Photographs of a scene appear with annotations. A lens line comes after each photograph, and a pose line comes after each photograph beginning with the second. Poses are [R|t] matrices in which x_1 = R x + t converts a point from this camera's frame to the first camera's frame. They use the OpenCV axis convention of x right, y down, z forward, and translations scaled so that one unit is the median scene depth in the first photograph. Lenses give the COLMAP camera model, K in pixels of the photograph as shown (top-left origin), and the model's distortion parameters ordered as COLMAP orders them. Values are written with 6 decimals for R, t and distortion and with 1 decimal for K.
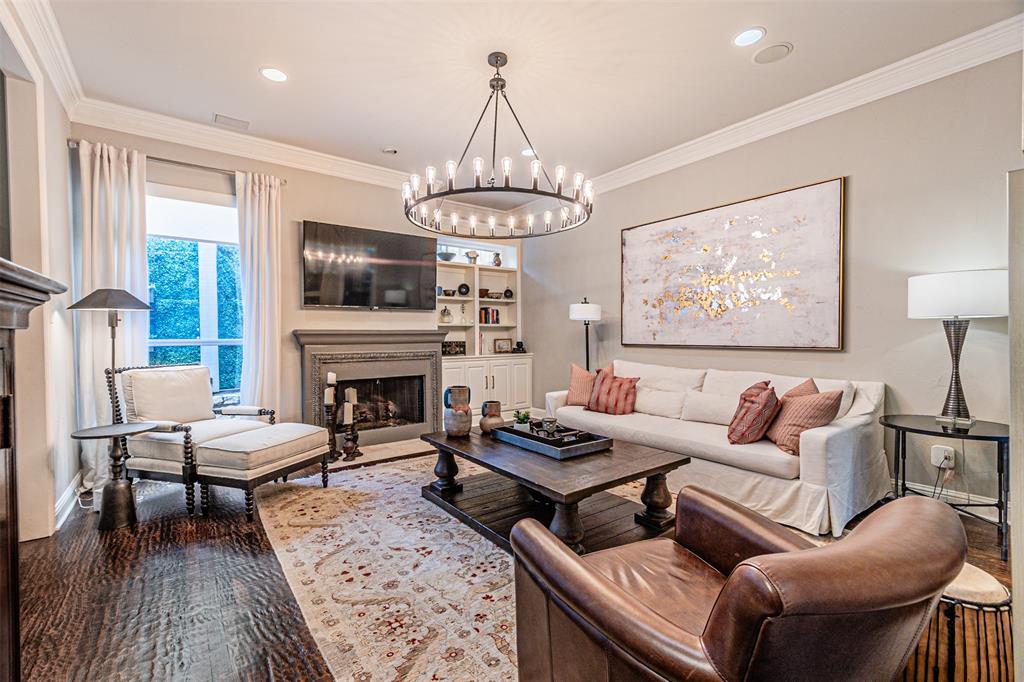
lens RADIAL K [[452.2, 0, 560.2], [0, 452.2, 342.9], [0, 0, 1]] dist [0.007336, -0.000206]
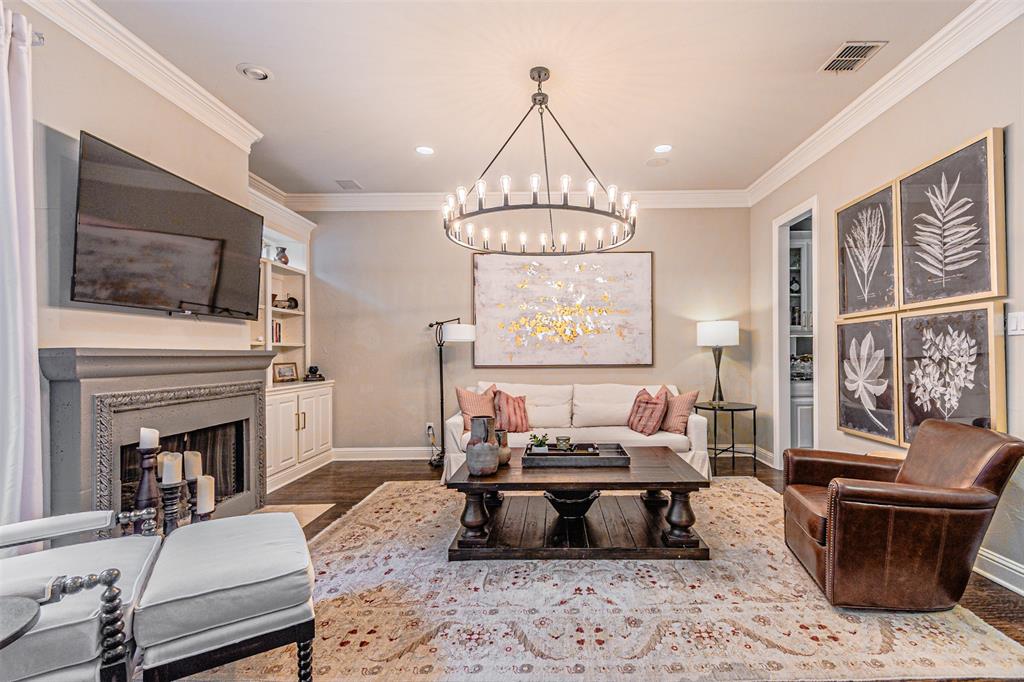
lens RADIAL K [[452.2, 0, 552.4], [0, 452.2, 353.0], [0, 0, 1]] dist [0.007336, -0.000206]
pose [[0.615977, 0.002511, 0.787760, -0.643305], [0.019025, 0.999656, -0.018062, -0.005154], [-0.787535, 0.026113, 0.615717, 0.284492]]
